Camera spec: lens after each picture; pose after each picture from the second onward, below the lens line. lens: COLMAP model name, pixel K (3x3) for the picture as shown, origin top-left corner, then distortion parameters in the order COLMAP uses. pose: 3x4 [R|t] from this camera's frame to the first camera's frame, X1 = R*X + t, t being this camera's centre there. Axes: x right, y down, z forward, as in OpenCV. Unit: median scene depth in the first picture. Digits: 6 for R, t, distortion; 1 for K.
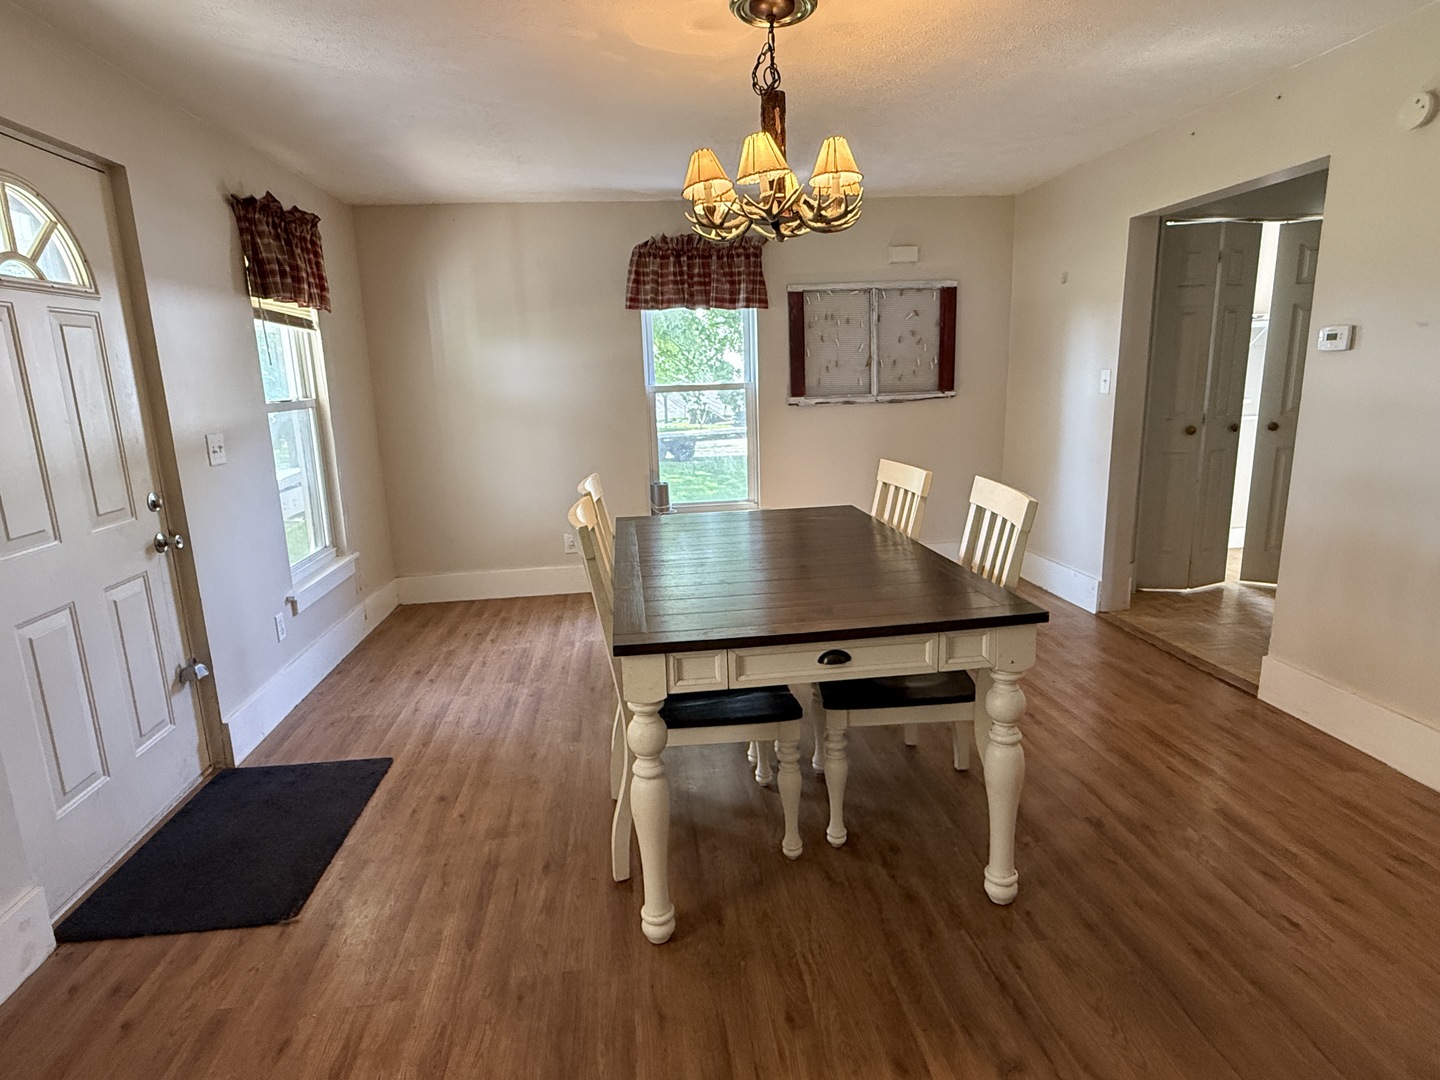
lens RADIAL K [[800.6, 0, 719.8], [0, 800.6, 540.5], [0, 0, 1]] dist [-0.000368, 0.002929]
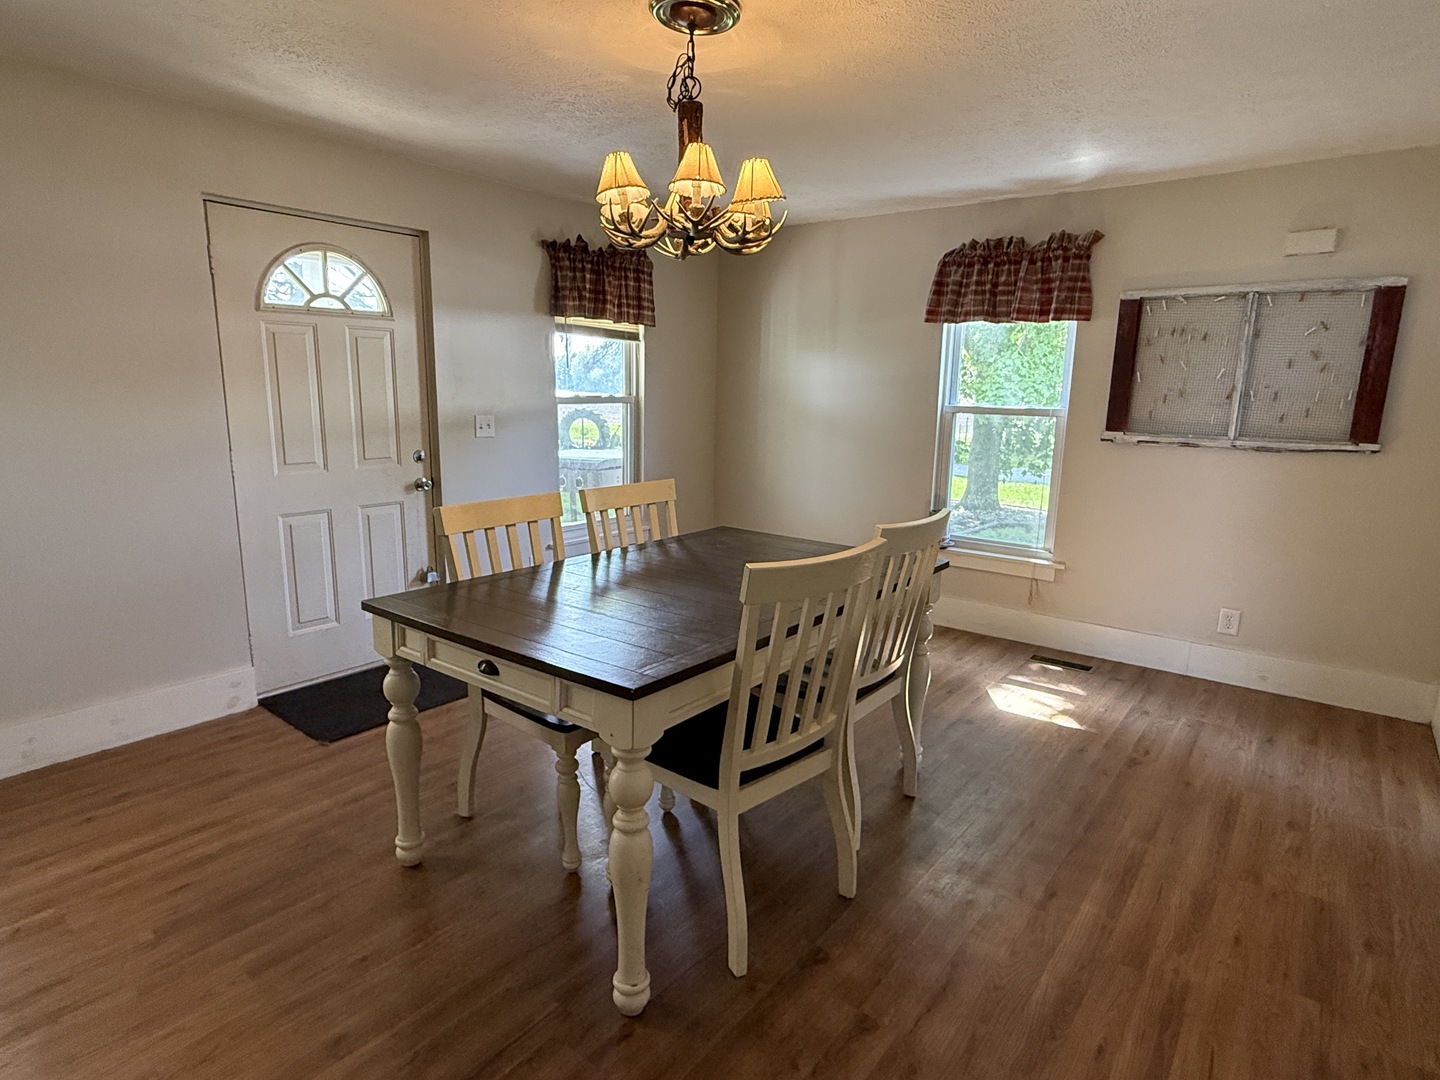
lens RADIAL K [[800.6, 0, 720.9], [0, 800.6, 541.1], [0, 0, 1]] dist [-0.000368, 0.002929]
pose [[0.711467, 0.181573, -0.678856, 0.399519], [-0.188608, 0.979936, 0.064434, -0.052809], [0.676935, 0.082195, 0.731439, 0.171092]]
